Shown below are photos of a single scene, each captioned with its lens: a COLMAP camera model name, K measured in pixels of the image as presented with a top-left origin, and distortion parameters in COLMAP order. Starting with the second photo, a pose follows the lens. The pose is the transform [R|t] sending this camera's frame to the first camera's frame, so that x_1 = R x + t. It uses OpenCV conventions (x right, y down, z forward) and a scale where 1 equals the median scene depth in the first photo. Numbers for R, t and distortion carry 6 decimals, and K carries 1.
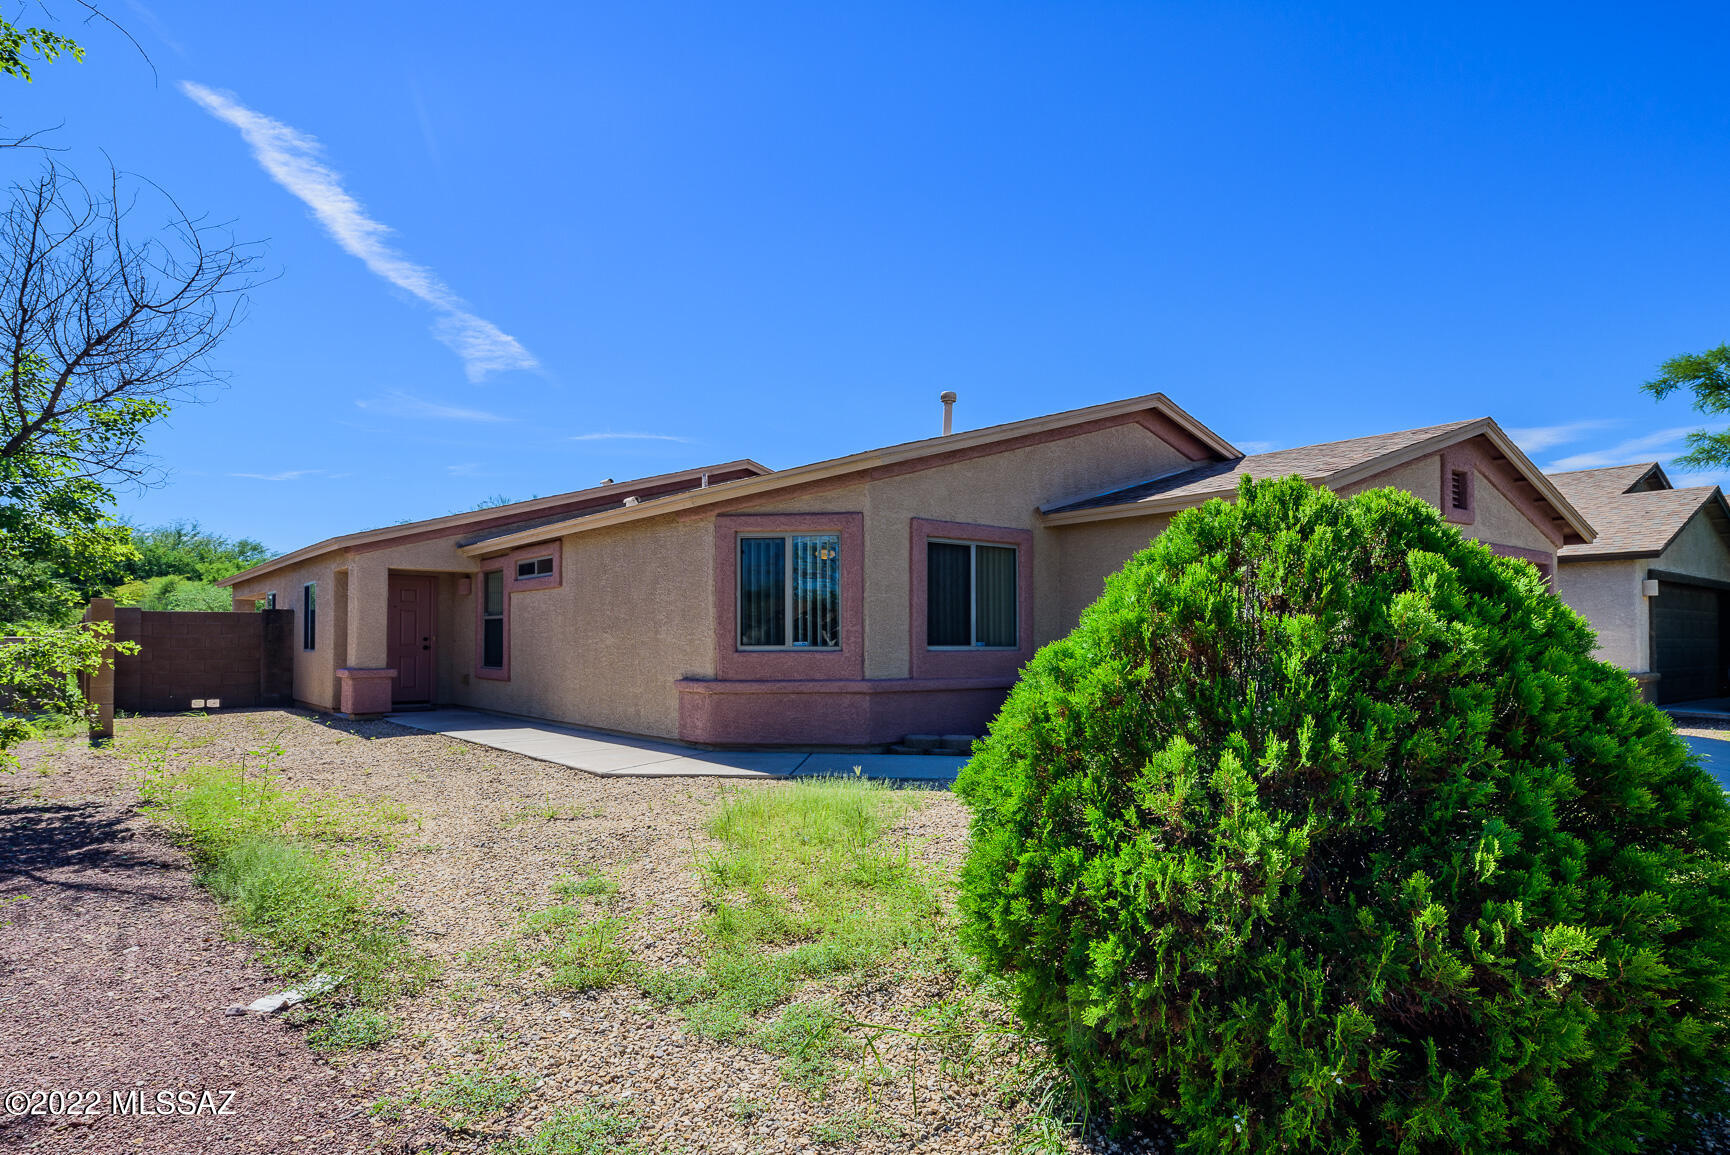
lens RADIAL K [[839.0, 0, 872.2], [0, 839.0, 596.0], [0, 0, 1]] dist [0.001893, 0.000677]
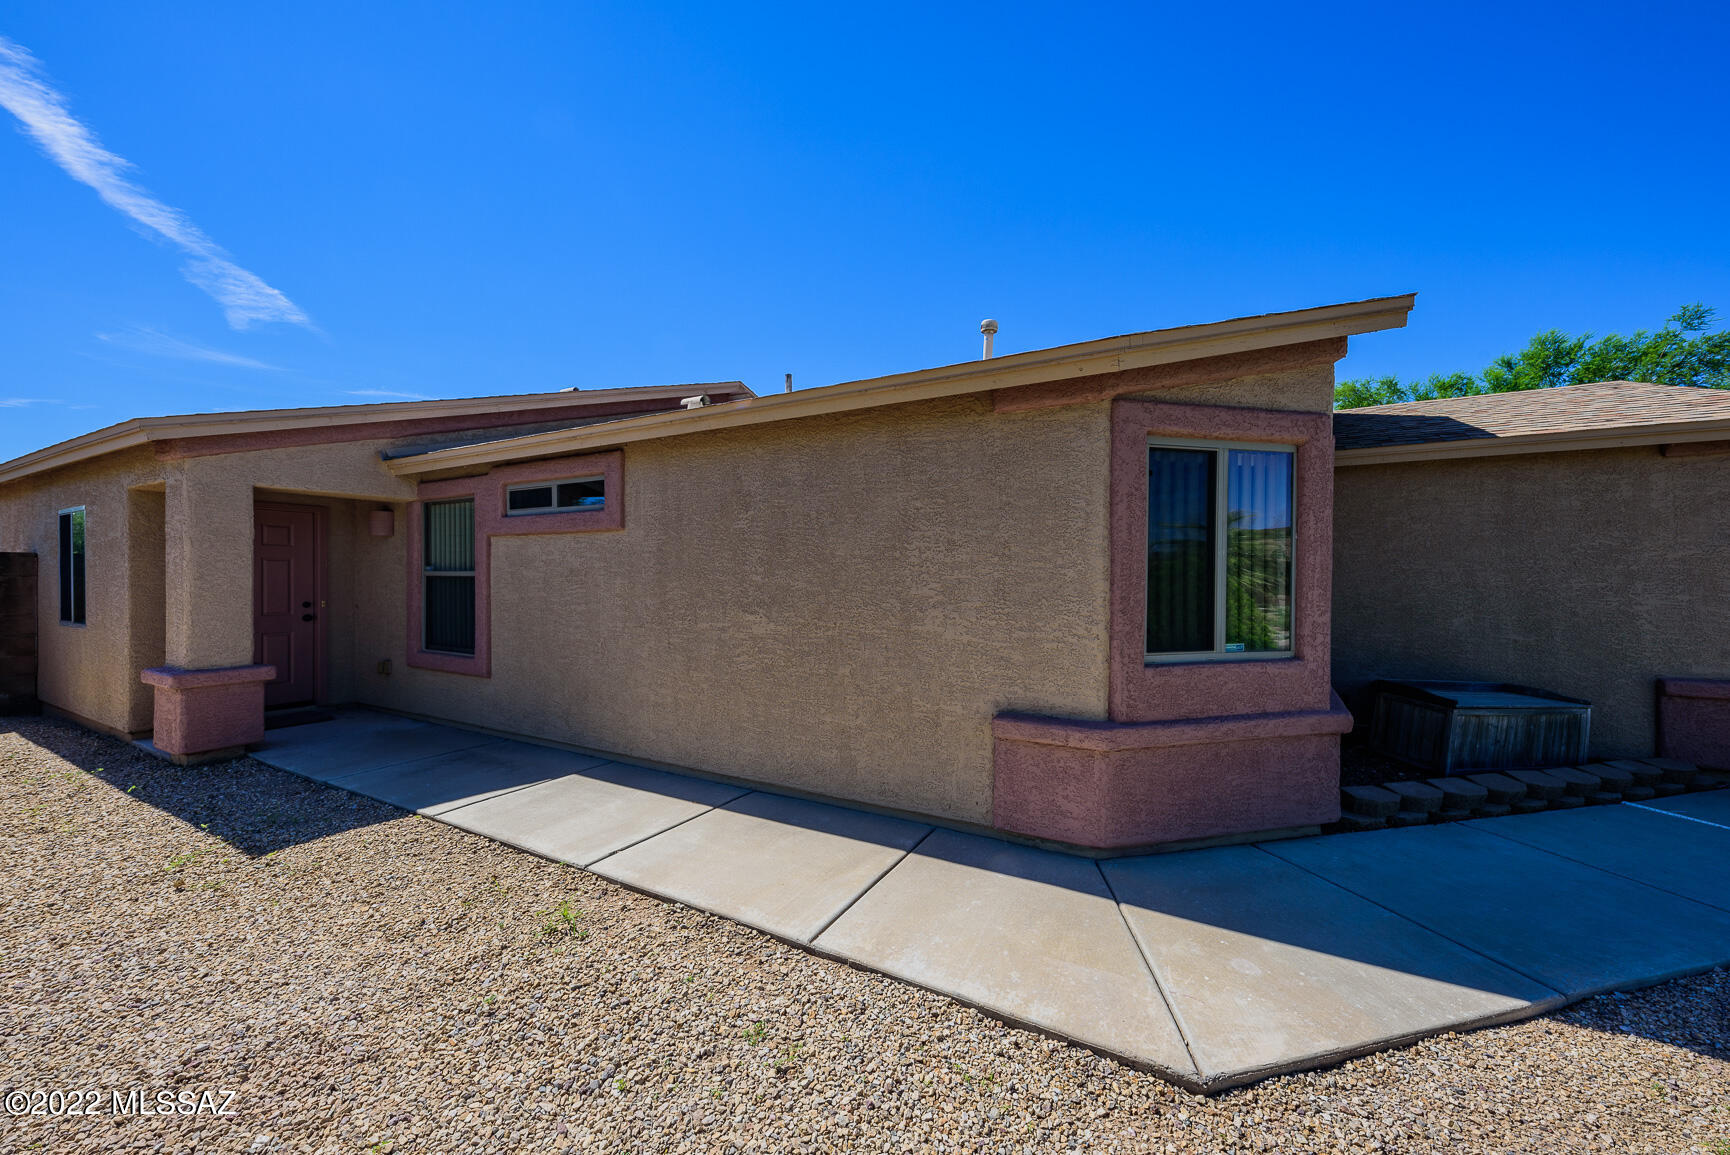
lens RADIAL K [[640.5, 0, 797.7], [0, 640.5, 580.8], [0, 0, 1]] dist [0.008728, -0.000114]
pose [[0.963572, 0.006971, 0.267358, -0.338620], [-0.022724, 0.998179, 0.055871, -0.002719], [-0.266482, -0.059911, 0.961976, 0.481092]]
